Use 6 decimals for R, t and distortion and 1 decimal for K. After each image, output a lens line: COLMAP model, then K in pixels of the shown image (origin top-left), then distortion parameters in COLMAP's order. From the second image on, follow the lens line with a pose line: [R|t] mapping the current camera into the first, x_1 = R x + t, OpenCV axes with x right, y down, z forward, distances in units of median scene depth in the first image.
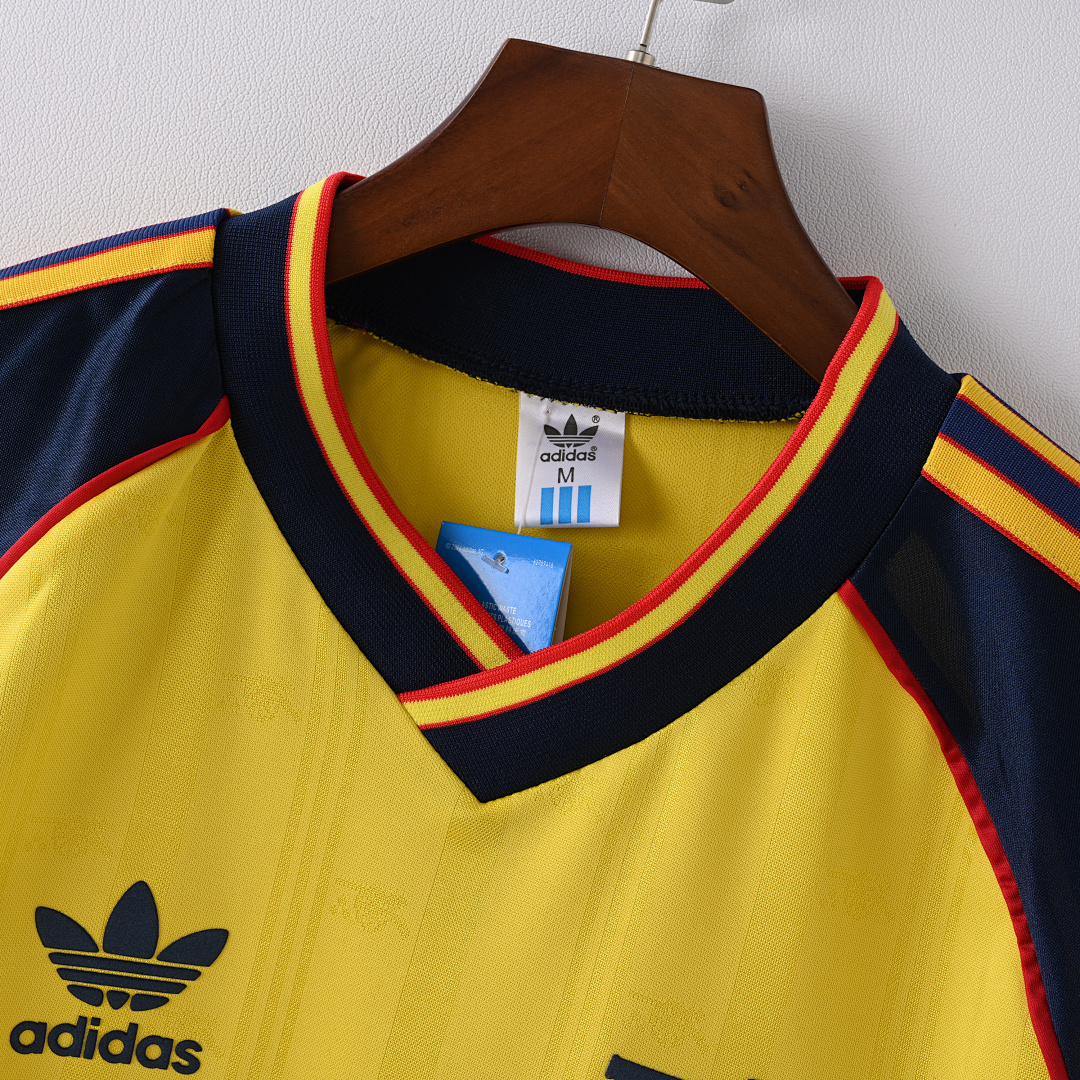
lens RADIAL K [[2322.9, 0, 543.1], [0, 2322.9, 536.7], [0, 0, 1]] dist [0.040138, 0.000000]
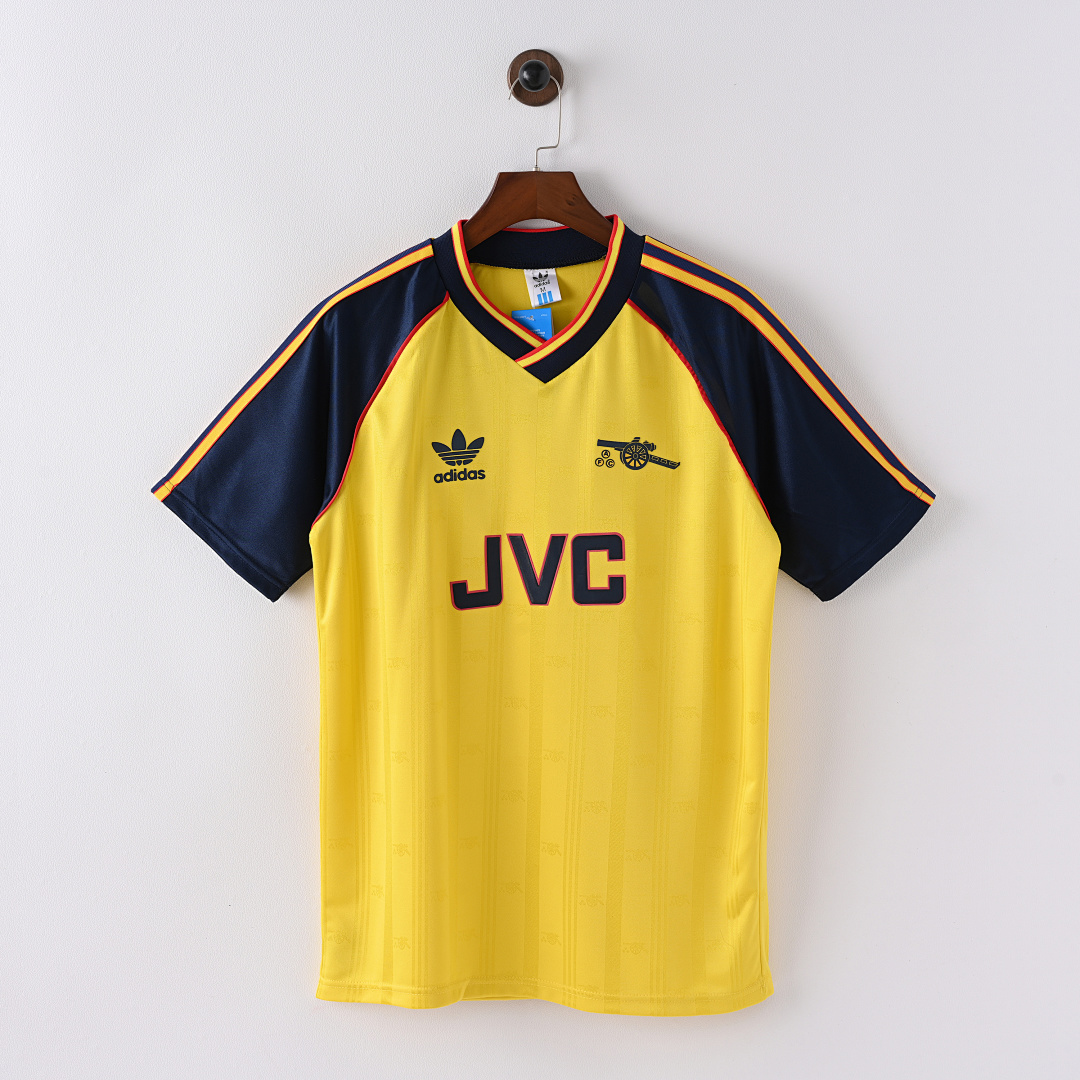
lens RADIAL K [[2322.9, 0, 537.3], [0, 2322.9, 548.7], [0, 0, 1]] dist [0.040138, 0.000000]
pose [[0.963601, -0.248844, 0.097724, -0.447877], [0.241838, 0.967164, 0.078157, 0.076949], [-0.113964, -0.051679, 0.992140, -2.548712]]
